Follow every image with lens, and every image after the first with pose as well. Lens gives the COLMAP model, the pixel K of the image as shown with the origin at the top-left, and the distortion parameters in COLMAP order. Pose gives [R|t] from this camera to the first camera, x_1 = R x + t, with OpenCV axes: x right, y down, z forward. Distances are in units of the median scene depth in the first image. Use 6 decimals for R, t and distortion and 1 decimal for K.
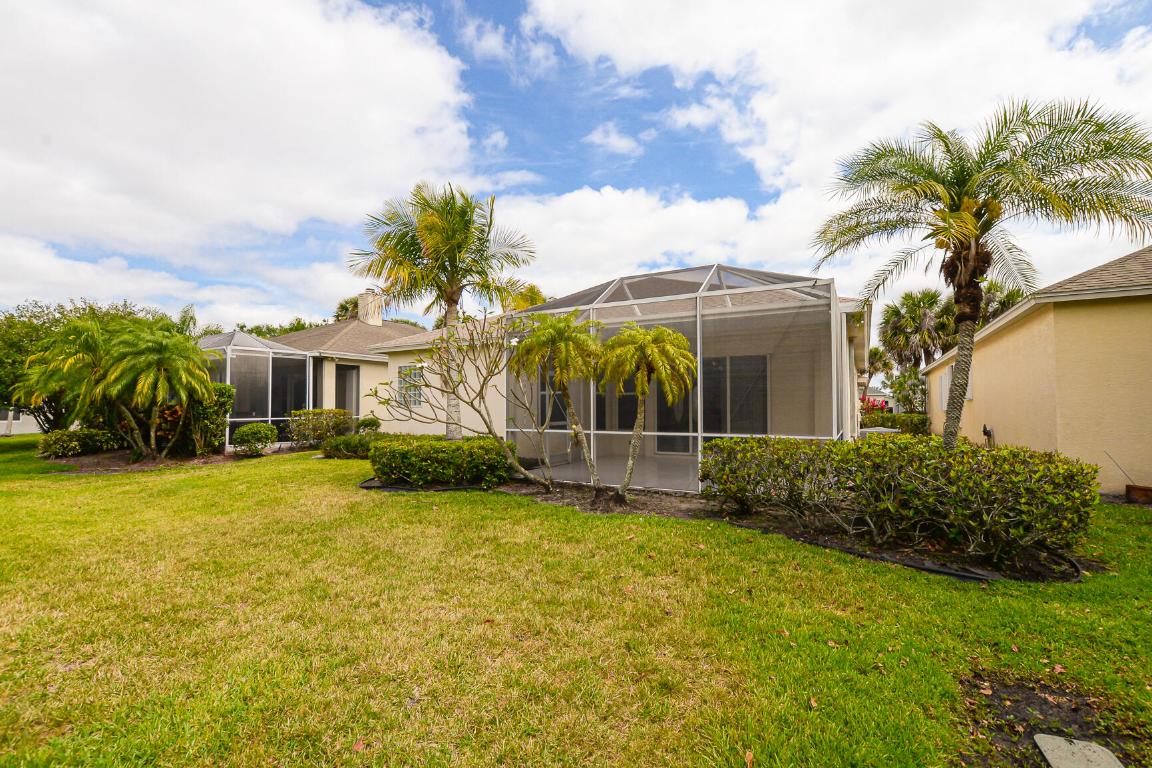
lens RADIAL K [[501.1, 0, 578.3], [0, 501.1, 404.1], [0, 0, 1]] dist [-0.007474, 0.000223]
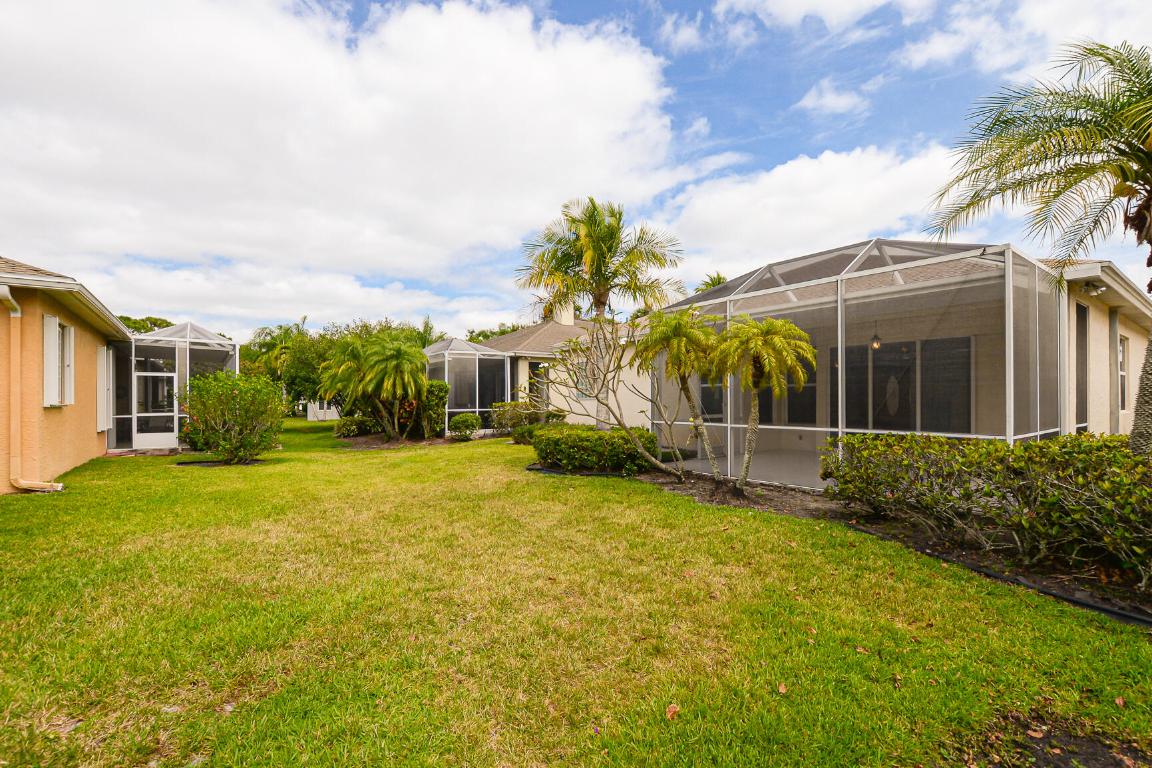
lens RADIAL K [[504.8, 0, 574.8], [0, 504.8, 390.6], [0, 0, 1]] dist [-0.001258, 0.000631]
pose [[0.917605, -0.008538, -0.397401, 0.145709], [0.004190, 0.999922, -0.011806, -0.002281], [0.397471, 0.009168, 0.917569, -0.039589]]
